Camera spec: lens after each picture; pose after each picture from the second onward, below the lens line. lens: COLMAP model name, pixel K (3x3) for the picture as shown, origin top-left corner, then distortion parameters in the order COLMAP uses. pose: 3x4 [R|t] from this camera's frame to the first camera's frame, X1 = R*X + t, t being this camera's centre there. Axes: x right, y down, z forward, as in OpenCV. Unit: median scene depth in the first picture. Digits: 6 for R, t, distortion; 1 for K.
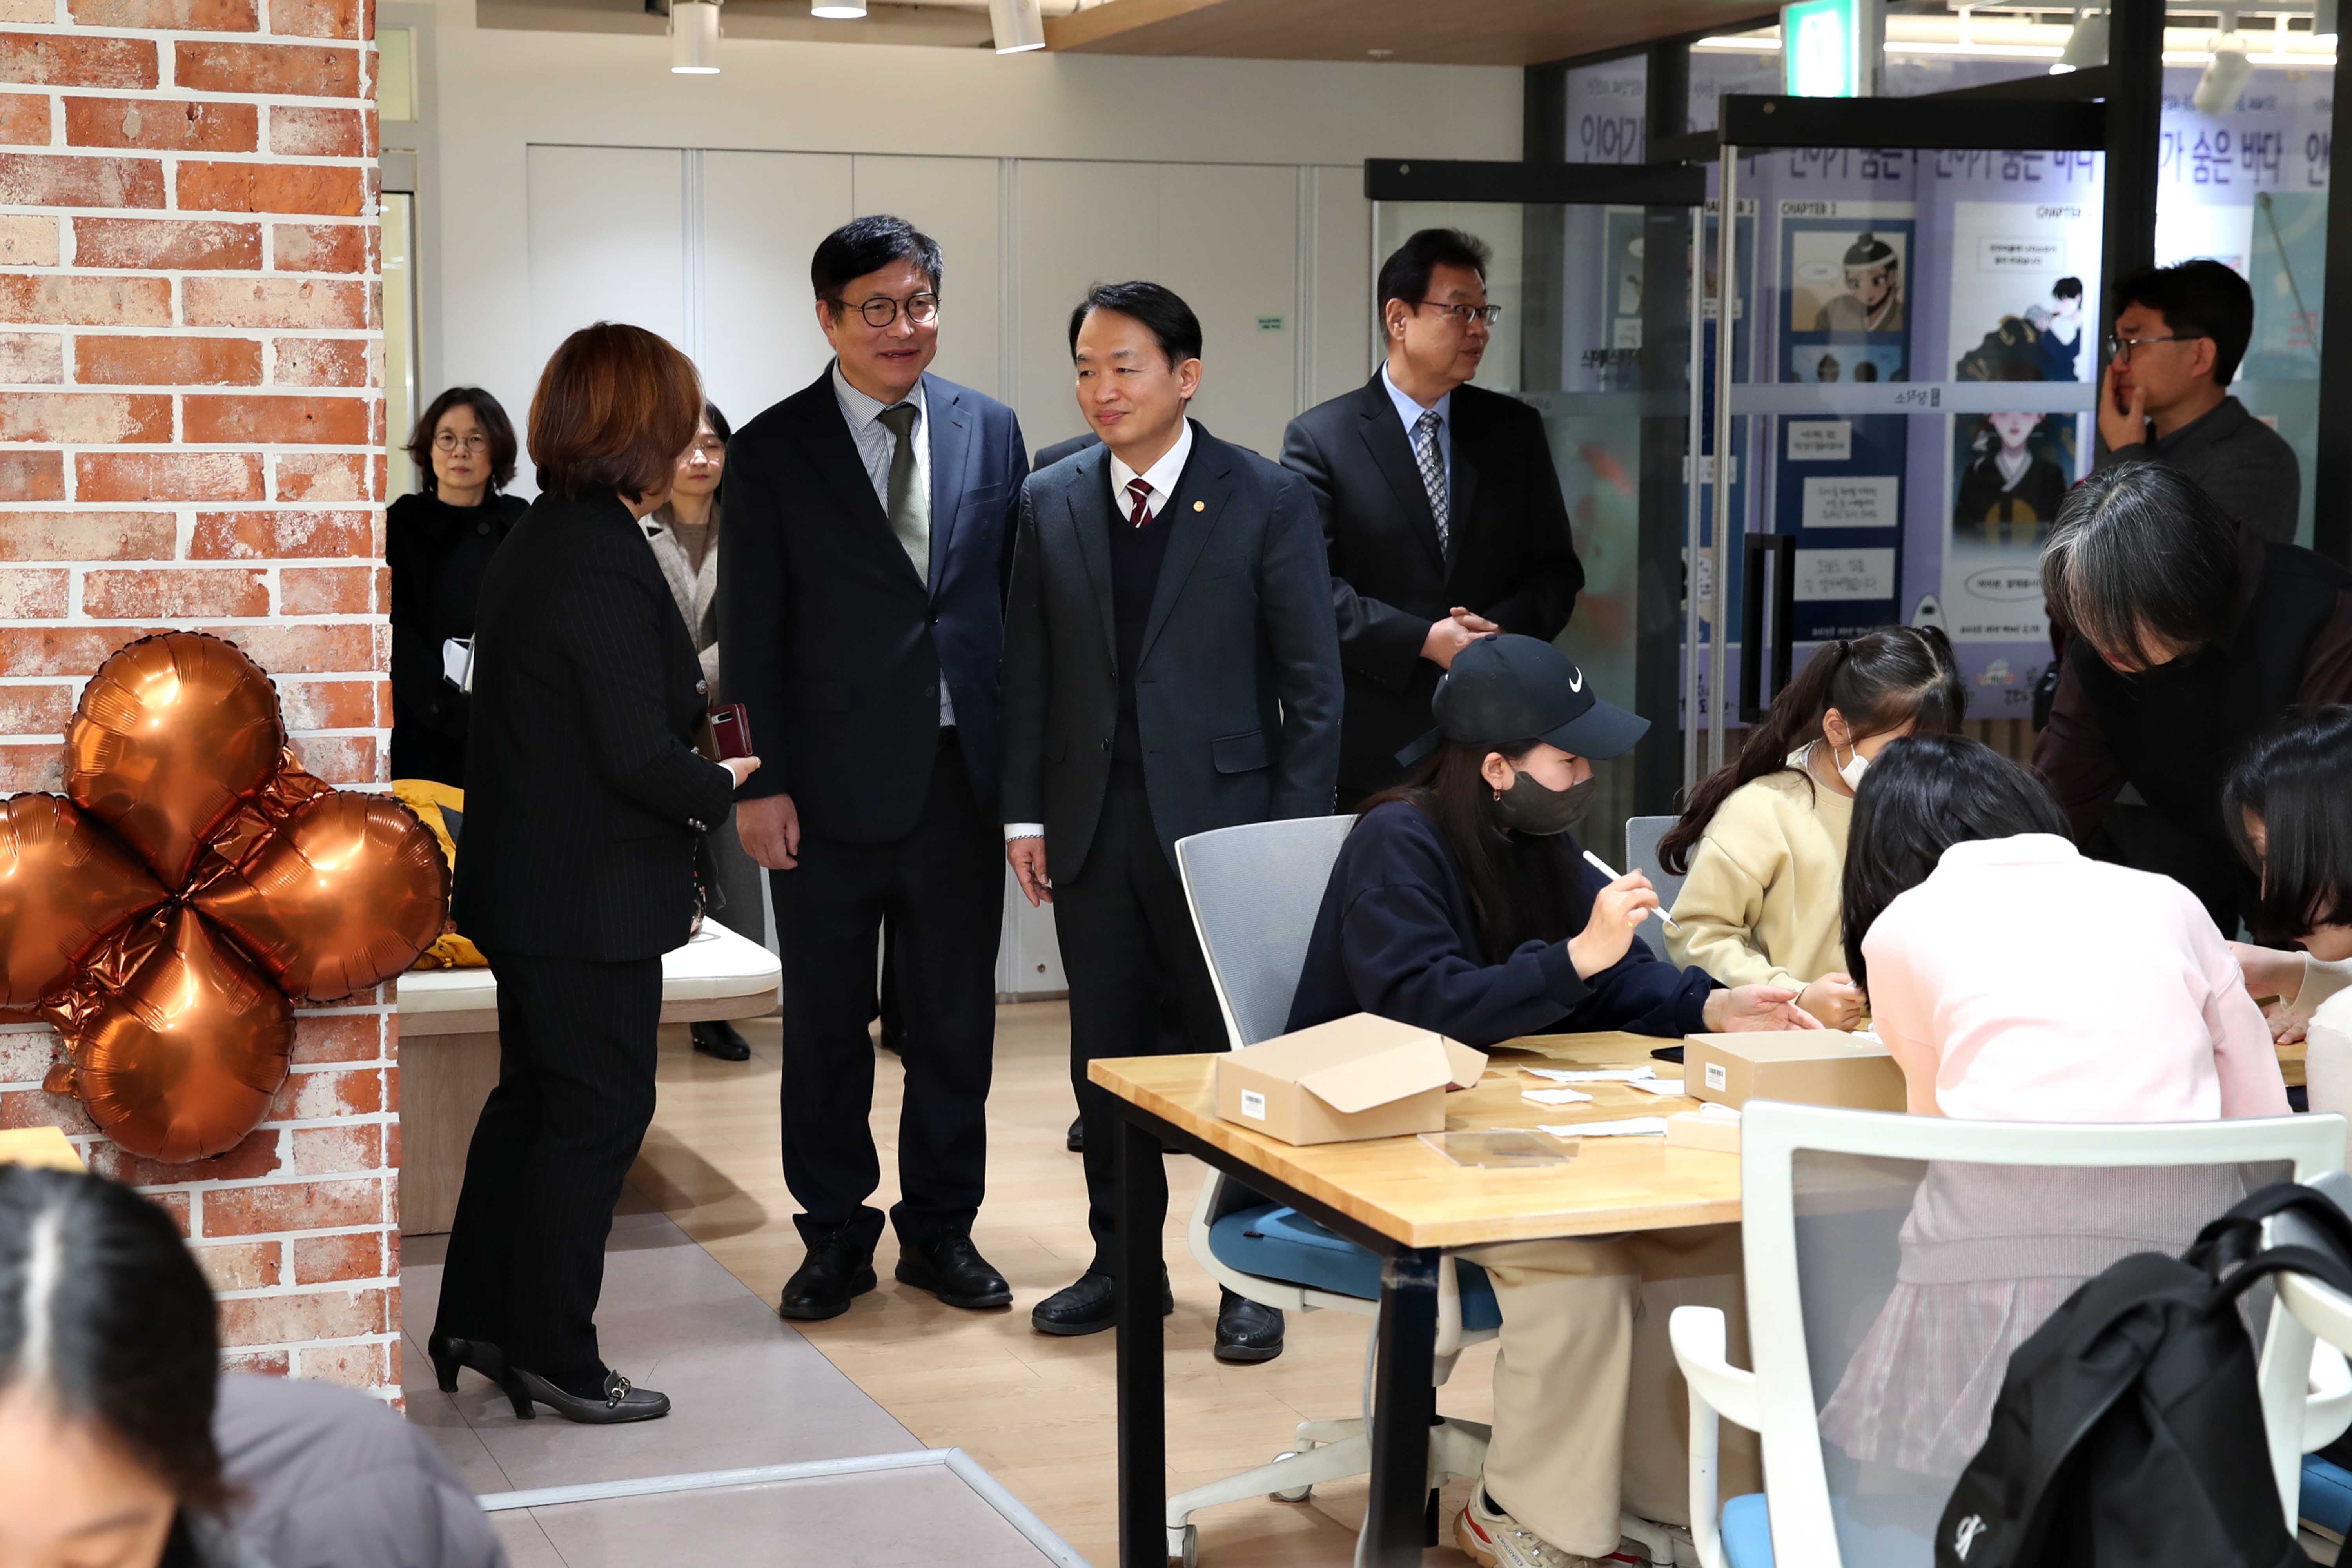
lens RADIAL K [[3518.3, 0, 1176.0], [0, 3518.3, 784.0], [0, 0, 1]] dist [0.118967, -0.036158]
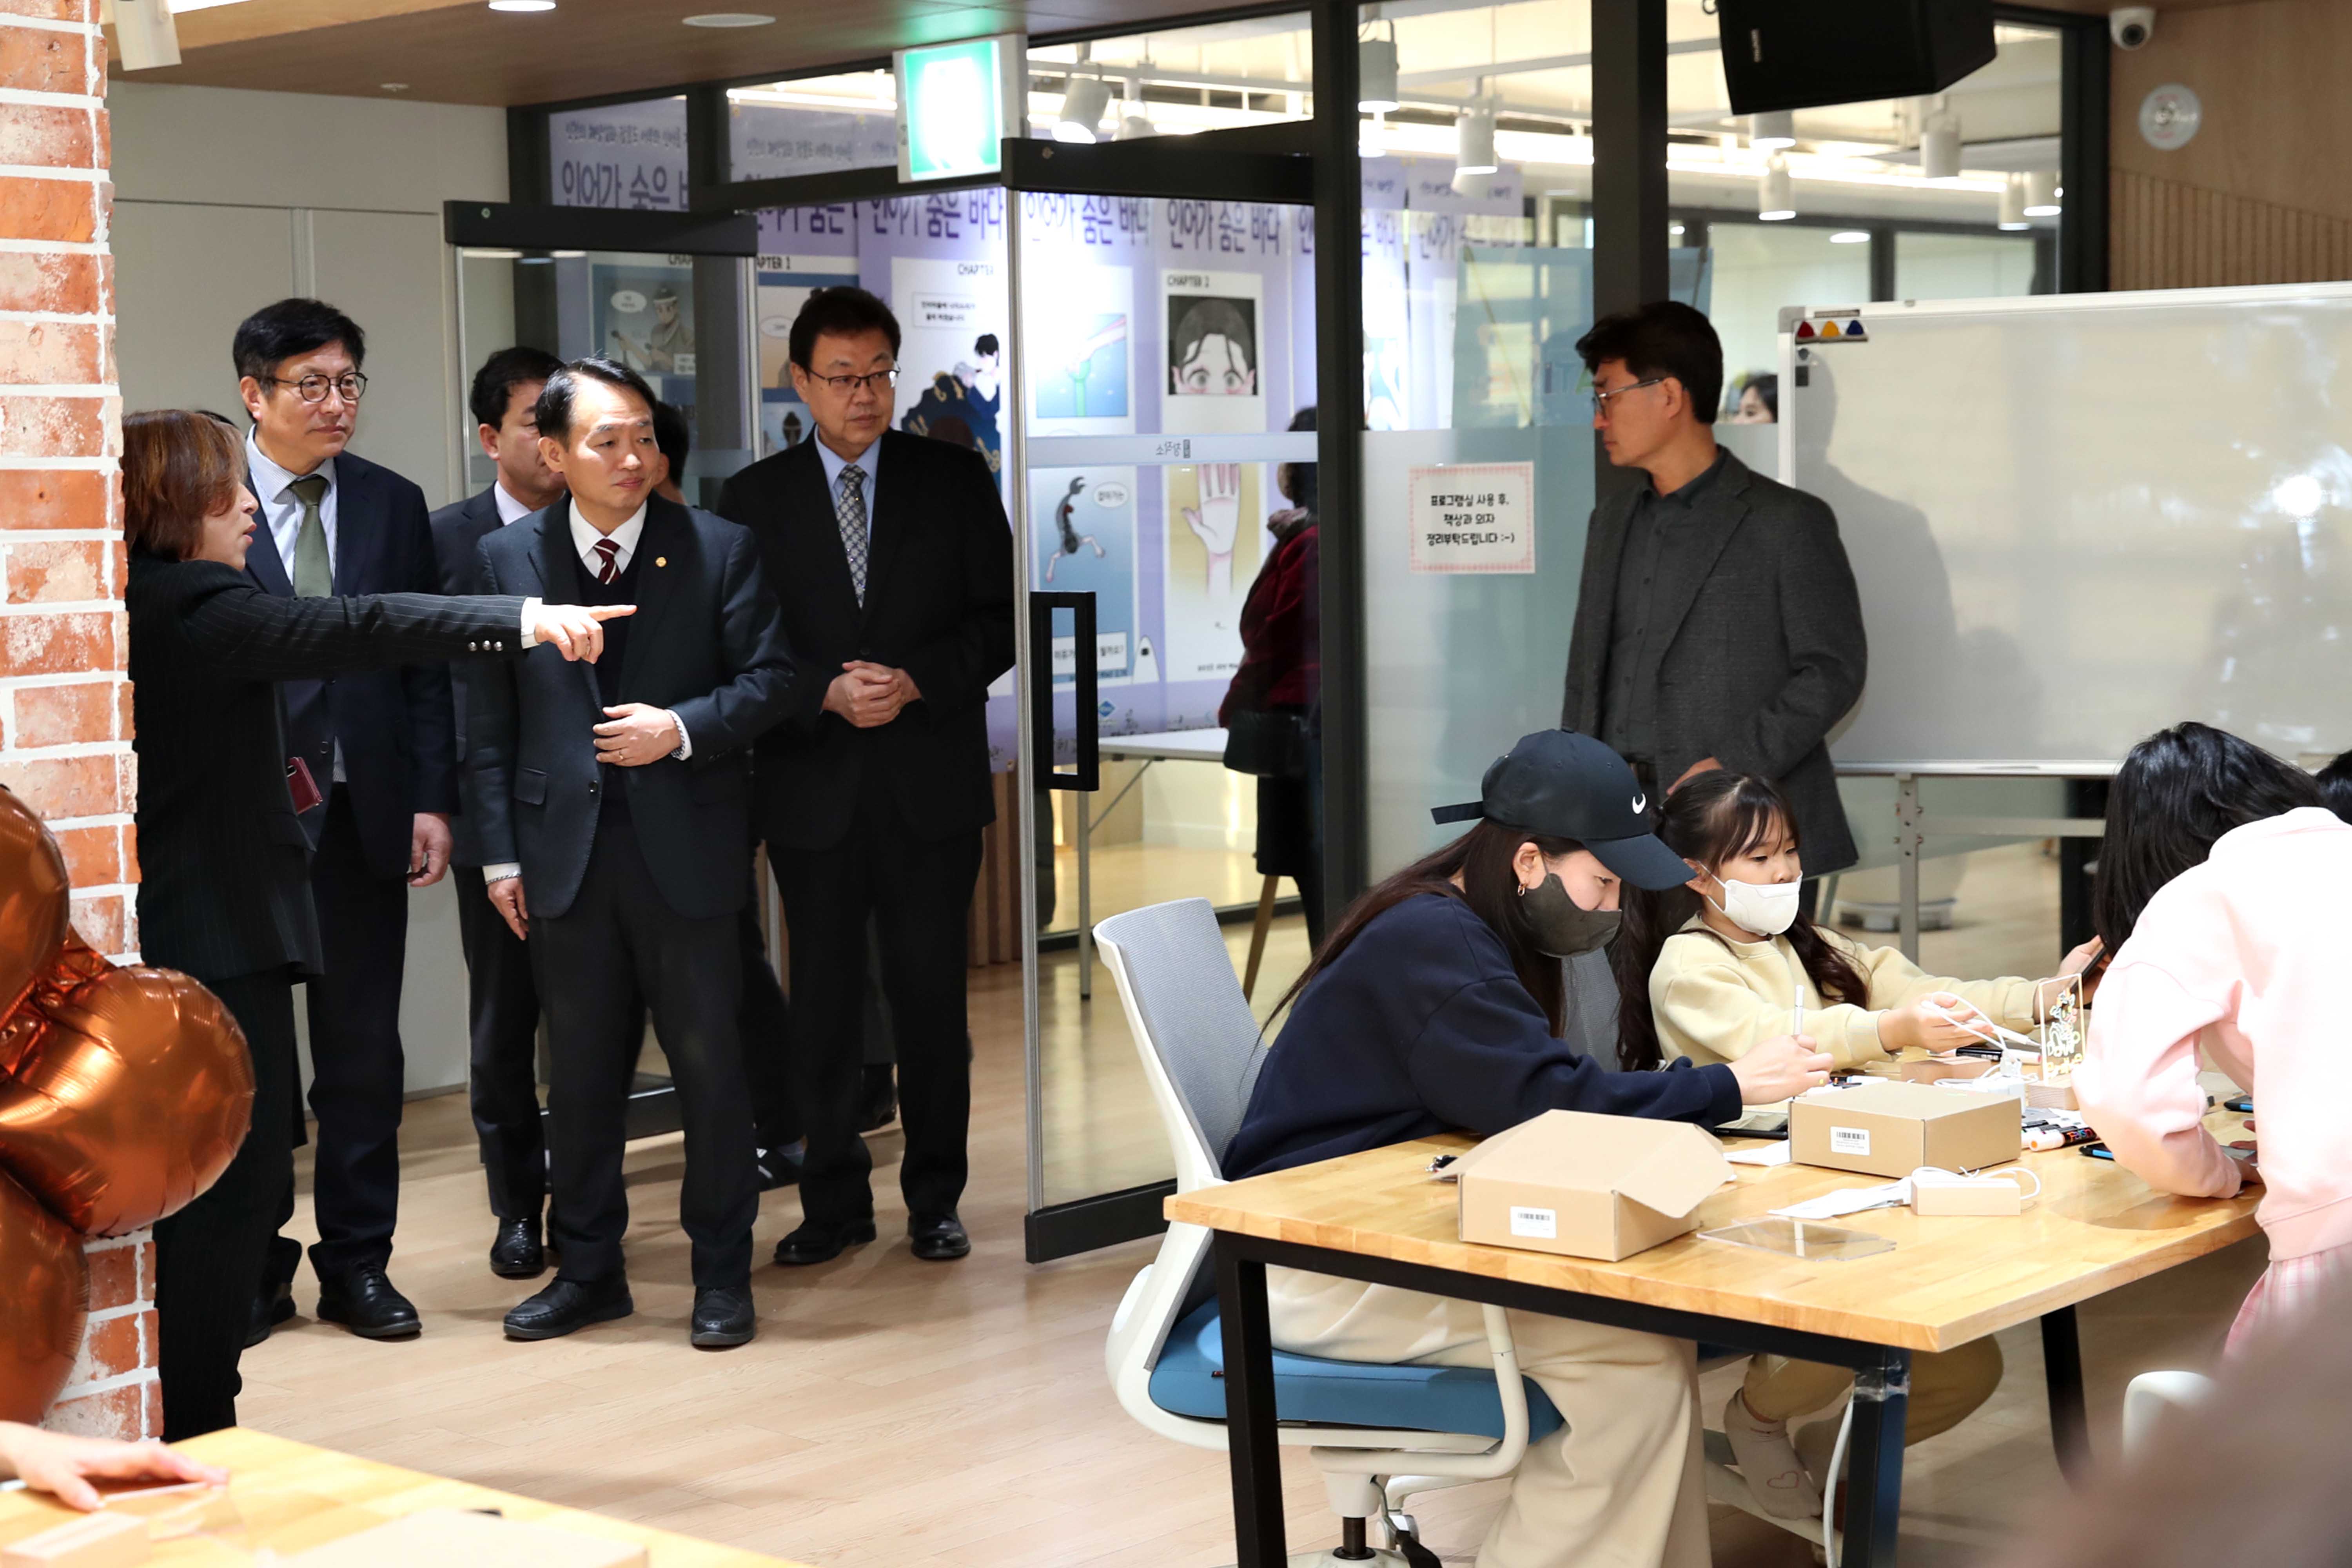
lens RADIAL K [[3585.3, 0, 1176.0], [0, 3585.3, 753.7], [0, 0, 1]] dist [0.036348, 0.187916]
pose [[0.896679, -0.056256, 0.439093, -0.368797], [0.068916, 0.997539, -0.012931, -0.018414], [-0.437285, 0.041856, 0.898348, 0.171183]]
